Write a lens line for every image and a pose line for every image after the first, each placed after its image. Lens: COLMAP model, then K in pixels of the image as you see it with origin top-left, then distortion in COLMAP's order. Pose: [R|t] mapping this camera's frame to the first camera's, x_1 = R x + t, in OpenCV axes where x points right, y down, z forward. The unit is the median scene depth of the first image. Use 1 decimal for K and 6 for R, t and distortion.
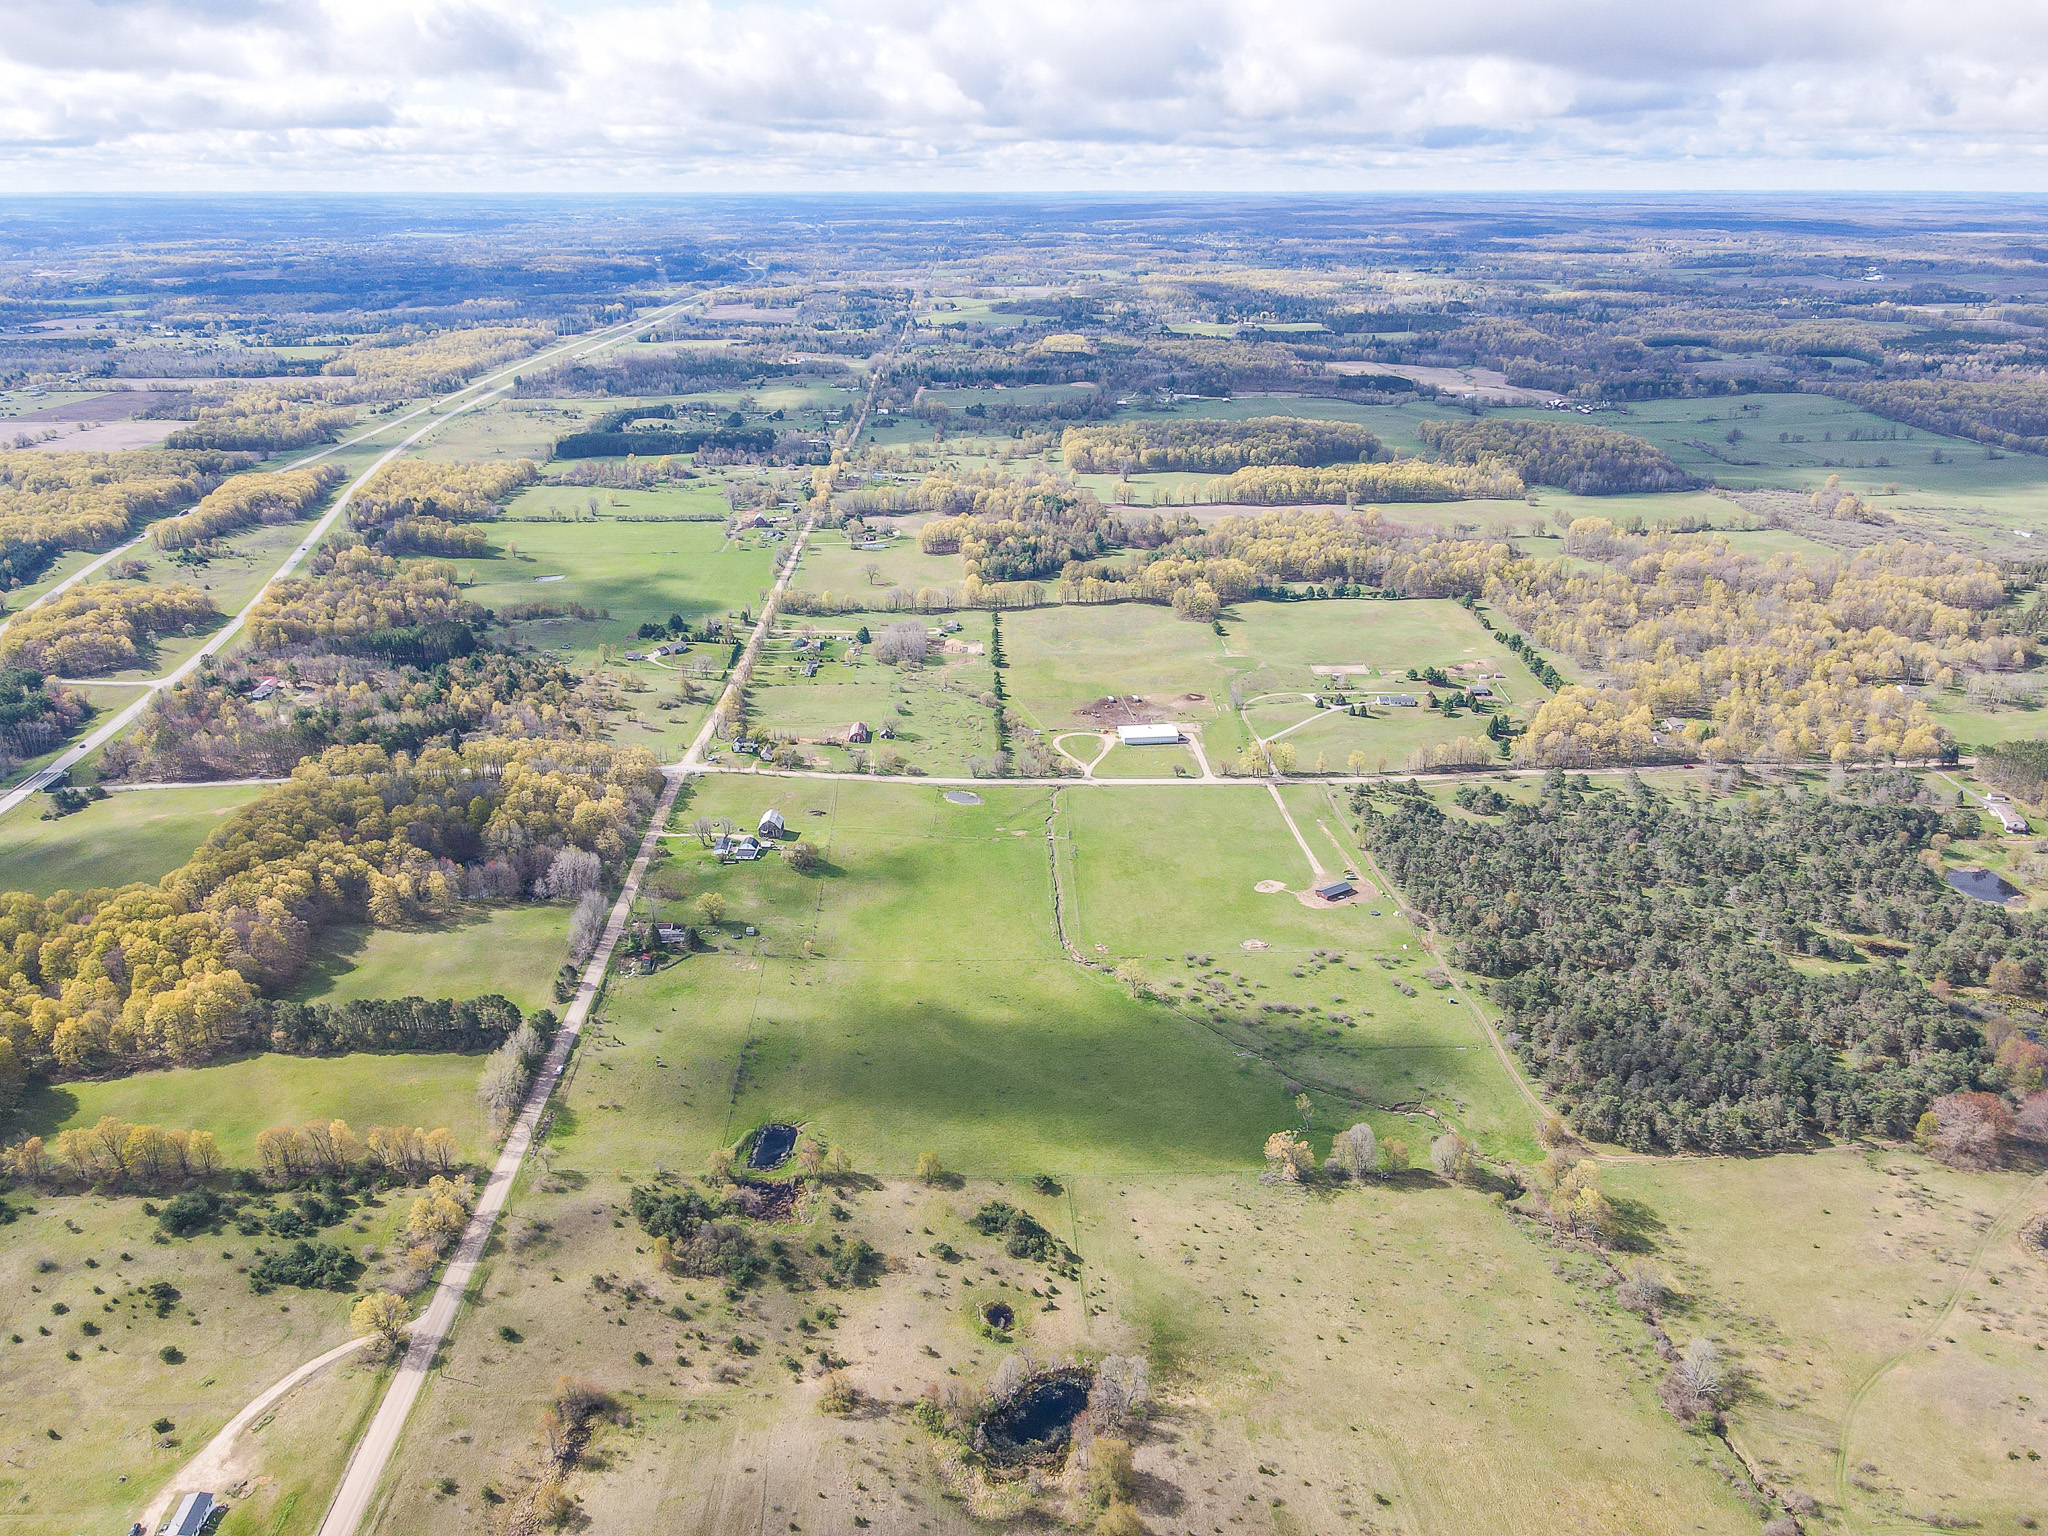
lens RADIAL K [[1465.0, 0, 1012.1], [0, 1465.0, 752.5], [0, 0, 1]] dist [0.040948, -0.039841]
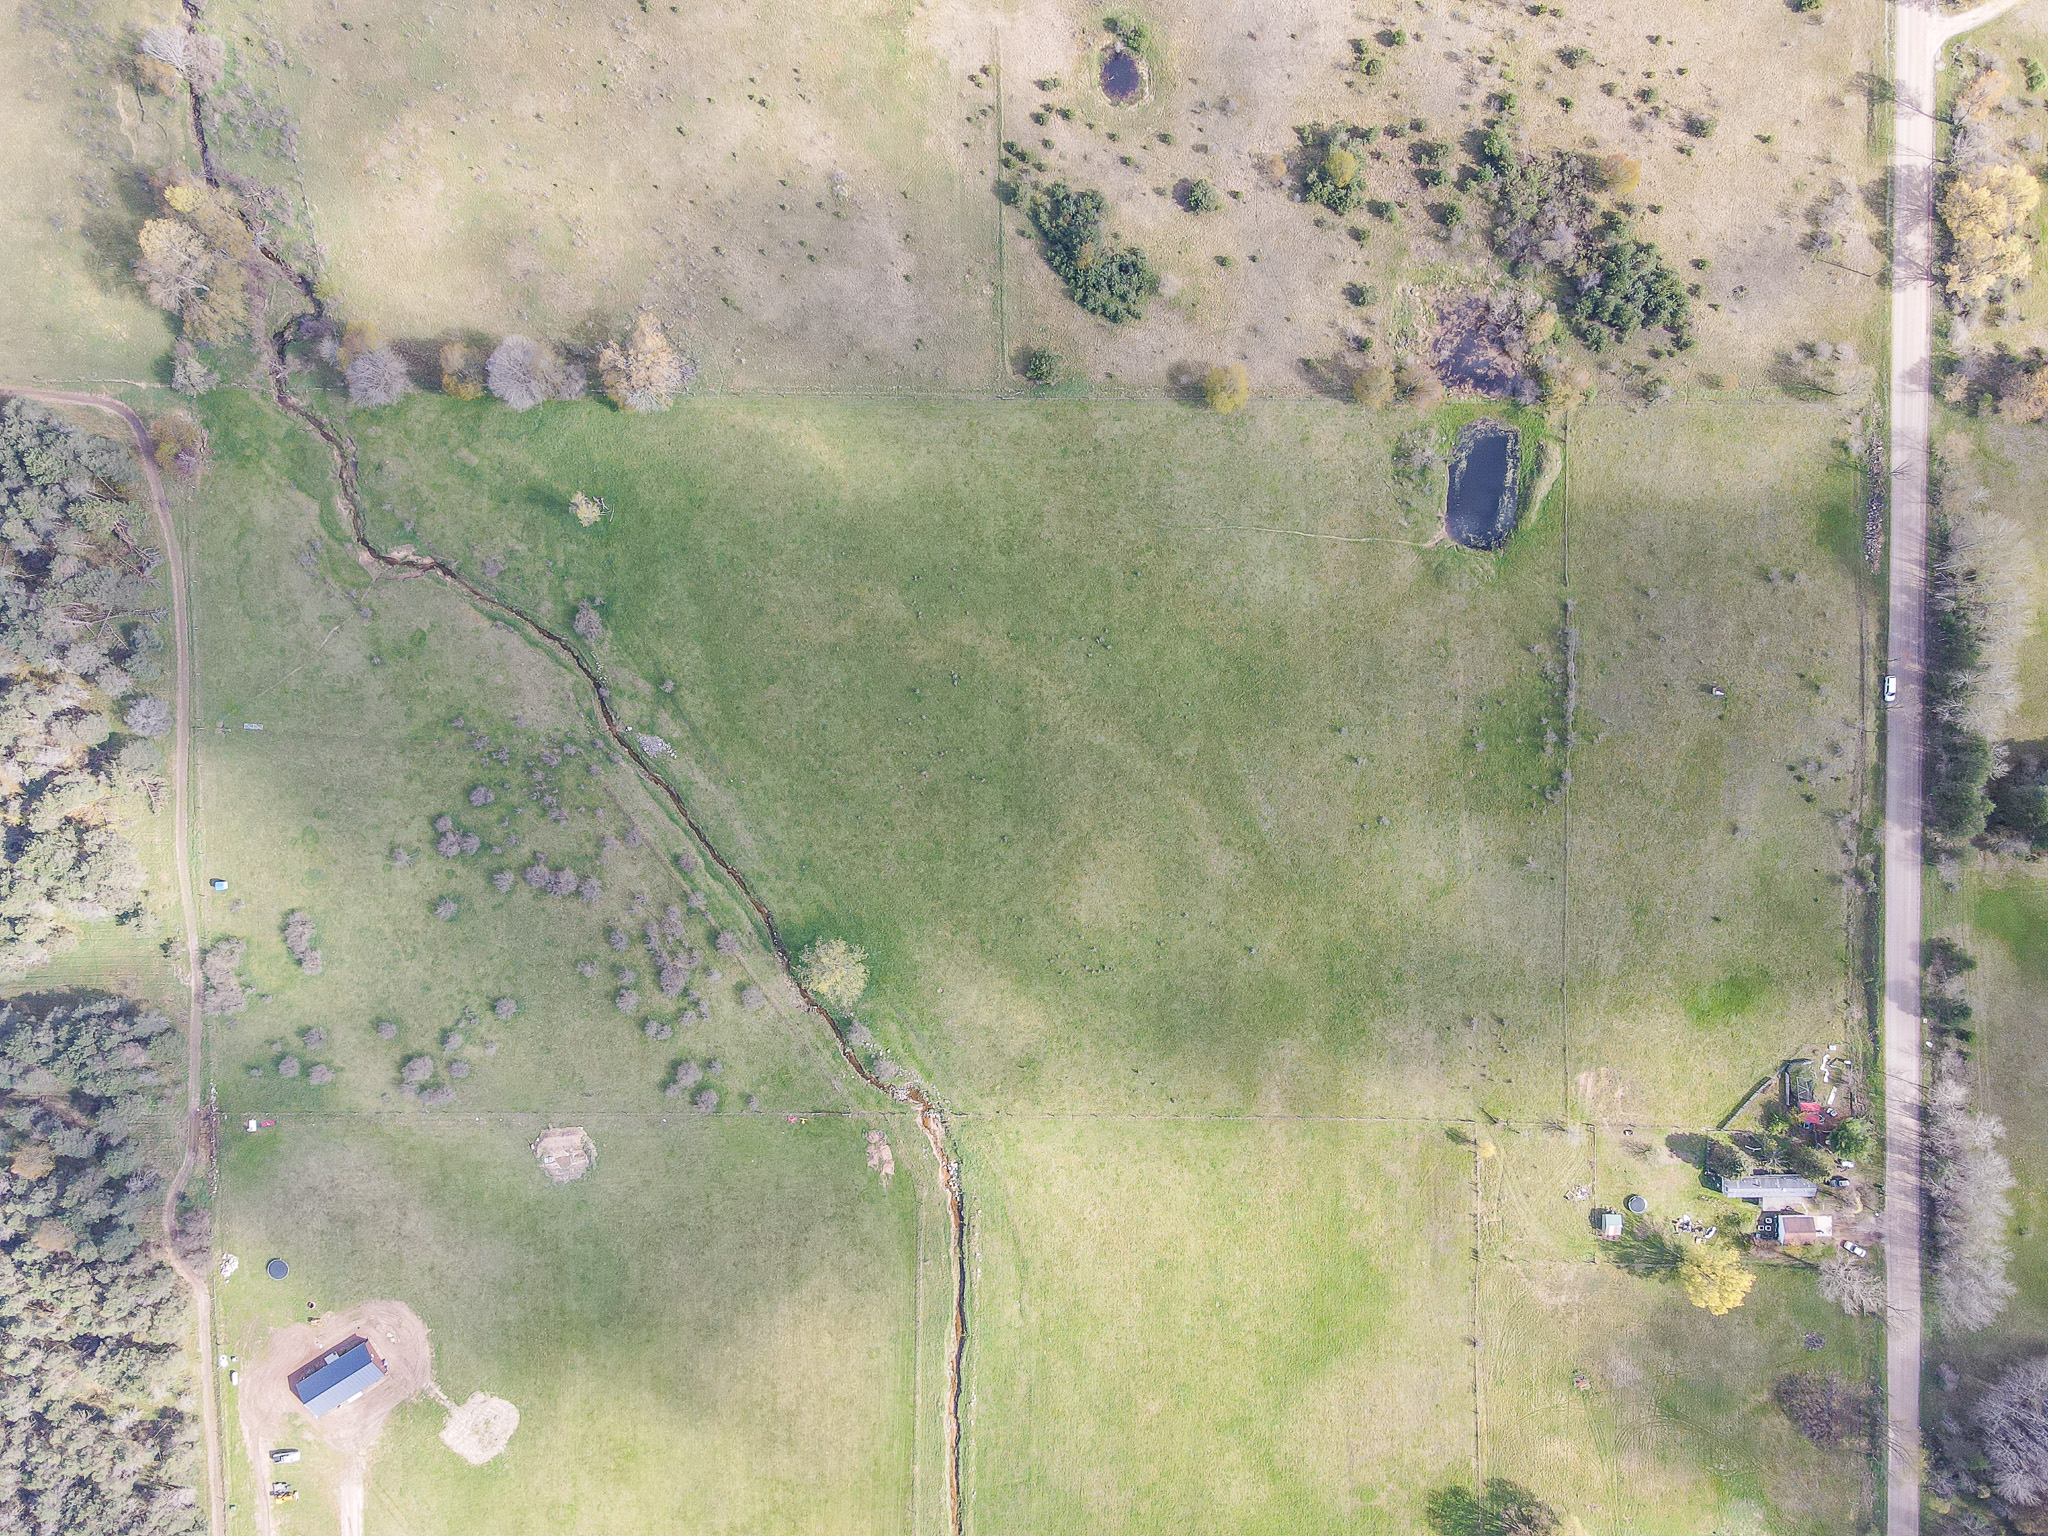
lens RADIAL K [[1465.0, 0, 1012.1], [0, 1465.0, 752.5], [0, 0, 1]] dist [0.040948, -0.039841]
pose [[-0.999382, -0.035047, 0.002775, 0.028433], [0.016020, -0.383721, 0.923310, -0.380375], [-0.031295, 0.922784, 0.384046, 0.977875]]
